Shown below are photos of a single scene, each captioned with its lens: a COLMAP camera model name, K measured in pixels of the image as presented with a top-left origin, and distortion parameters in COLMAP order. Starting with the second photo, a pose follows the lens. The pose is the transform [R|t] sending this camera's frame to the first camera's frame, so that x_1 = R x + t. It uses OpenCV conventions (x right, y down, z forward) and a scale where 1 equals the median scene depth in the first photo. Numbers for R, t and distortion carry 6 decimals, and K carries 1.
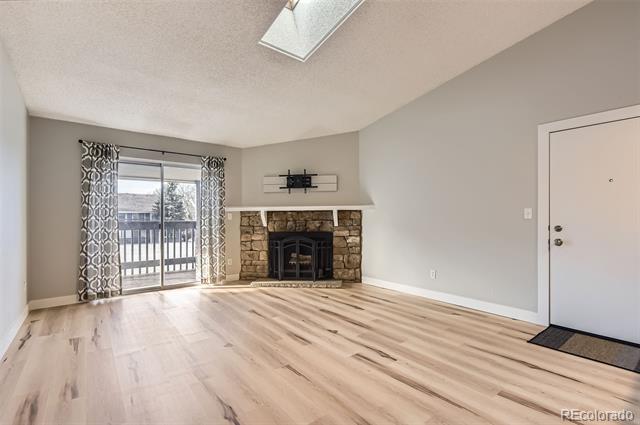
lens RADIAL K [[295.3, 0, 320.1], [0, 295.3, 218.1], [0, 0, 1]] dist [-0.001127, -0.001941]
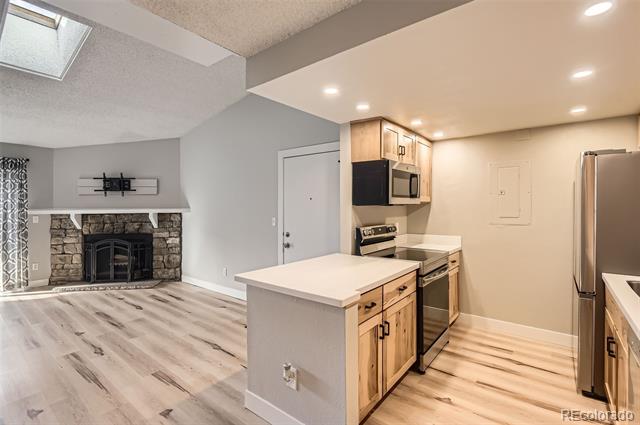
lens RADIAL K [[295.3, 0, 321.0], [0, 295.3, 209.7], [0, 0, 1]] dist [-0.001127, -0.001941]
pose [[0.970396, -0.001018, 0.241515, 0.375374], [-0.001092, 0.999962, 0.008602, -0.048326], [-0.241515, -0.008611, 0.970359, -0.155095]]
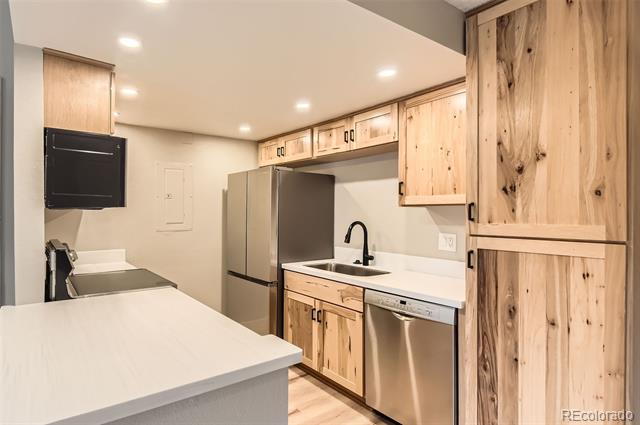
lens RADIAL K [[350.3, 0, 276.3], [0, 350.3, 214.5], [0, 0, 1]] dist [0.014901, 0.000671]
pose [[0.063407, -0.002943, 0.997983, 0.228111], [-0.000047, 0.999996, 0.002952, -0.046015], [-0.997988, -0.000234, 0.063406, 0.120945]]
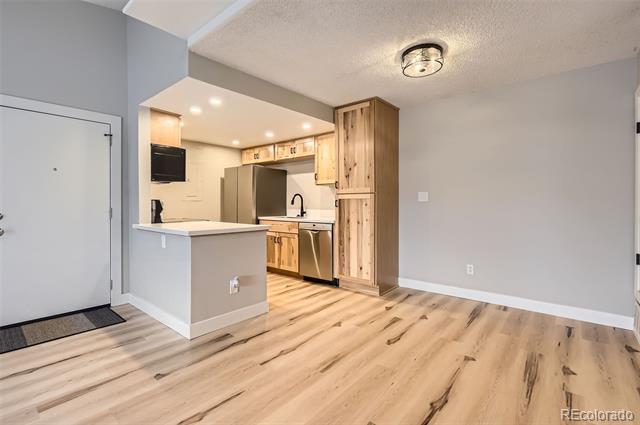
lens RADIAL K [[295.3, 0, 320.6], [0, 295.3, 209.2], [0, 0, 1]] dist [-0.001127, -0.001941]
pose [[-0.193366, -0.014266, 0.981023, -0.136715], [0.001239, 0.999890, 0.014785, 0.001932], [-0.981126, 0.004074, -0.193327, 0.136395]]
